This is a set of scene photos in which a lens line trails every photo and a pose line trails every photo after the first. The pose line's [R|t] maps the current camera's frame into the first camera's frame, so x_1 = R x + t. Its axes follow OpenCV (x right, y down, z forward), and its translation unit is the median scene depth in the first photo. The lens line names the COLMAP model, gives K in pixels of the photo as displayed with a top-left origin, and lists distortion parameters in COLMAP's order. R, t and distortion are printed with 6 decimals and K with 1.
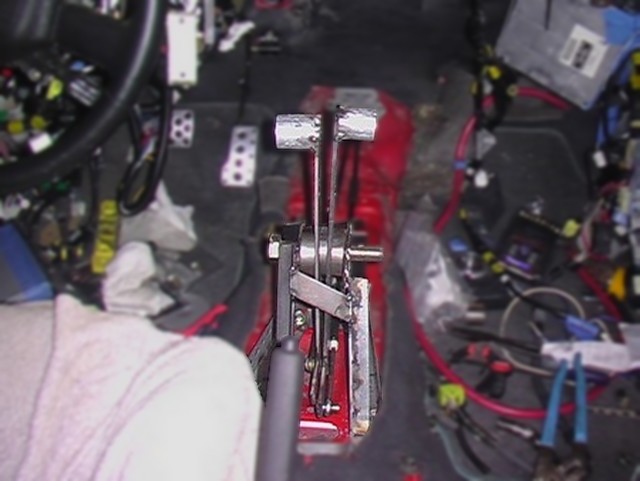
lens RADIAL K [[792.5, 0, 320.0], [0, 792.5, 240.5], [0, 0, 1]] dist [-0.194196, 0.037478]
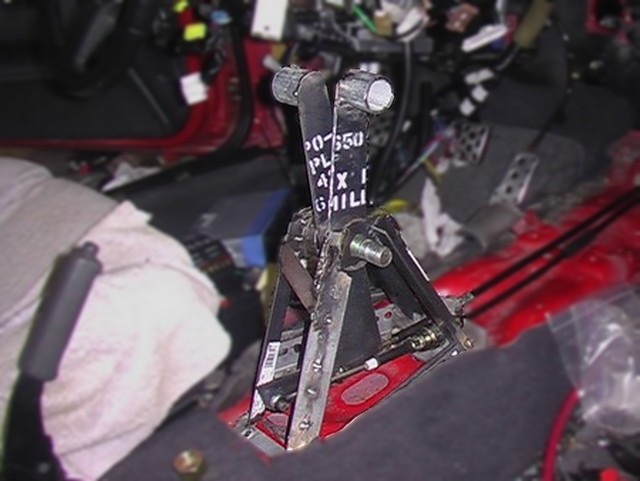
lens RADIAL K [[792.5, 0, 320.0], [0, 792.5, 240.5], [0, 0, 1]] dist [-0.194196, 0.037478]
pose [[0.644838, 0.249529, -0.722440, 0.477649], [-0.325498, 0.944864, 0.035819, -0.005968], [0.691546, 0.212055, 0.690505, 0.282041]]
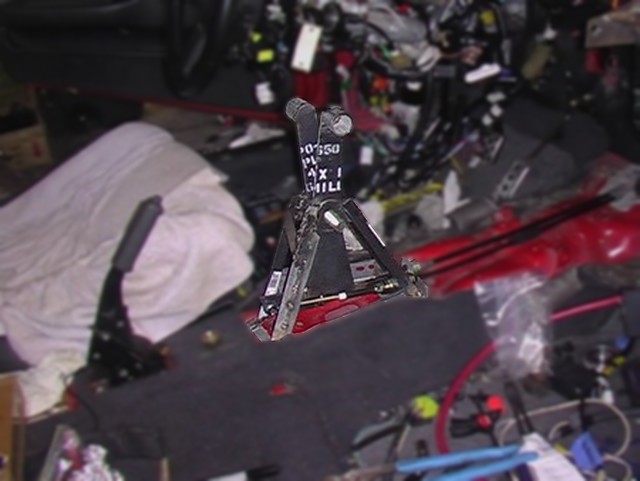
lens RADIAL K [[792.5, 0, 320.0], [0, 792.5, 240.5], [0, 0, 1]] dist [-0.194196, 0.037478]
pose [[0.432813, 0.368237, -0.822845, 0.865775], [-0.420662, 0.889797, 0.176933, -0.135360], [0.797318, 0.269561, 0.540019, 0.206669]]
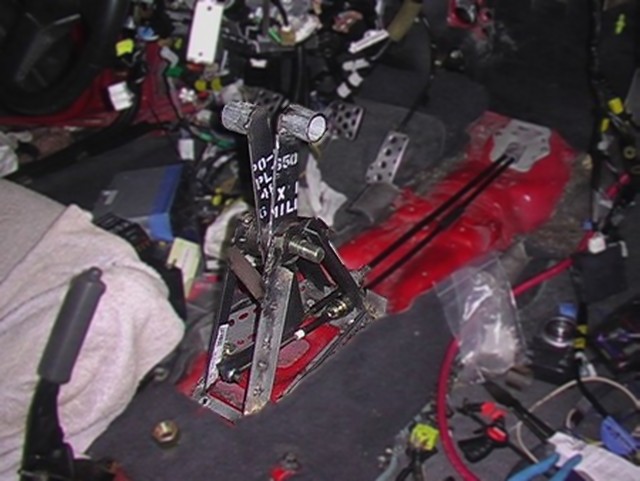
lens RADIAL K [[792.5, 0, 320.0], [0, 792.5, 240.5], [0, 0, 1]] dist [-0.194196, 0.037478]
pose [[0.801110, 0.283781, -0.526964, 0.467984], [-0.294993, 0.953292, 0.064909, -0.052281], [0.520771, 0.103451, 0.847405, 0.091262]]
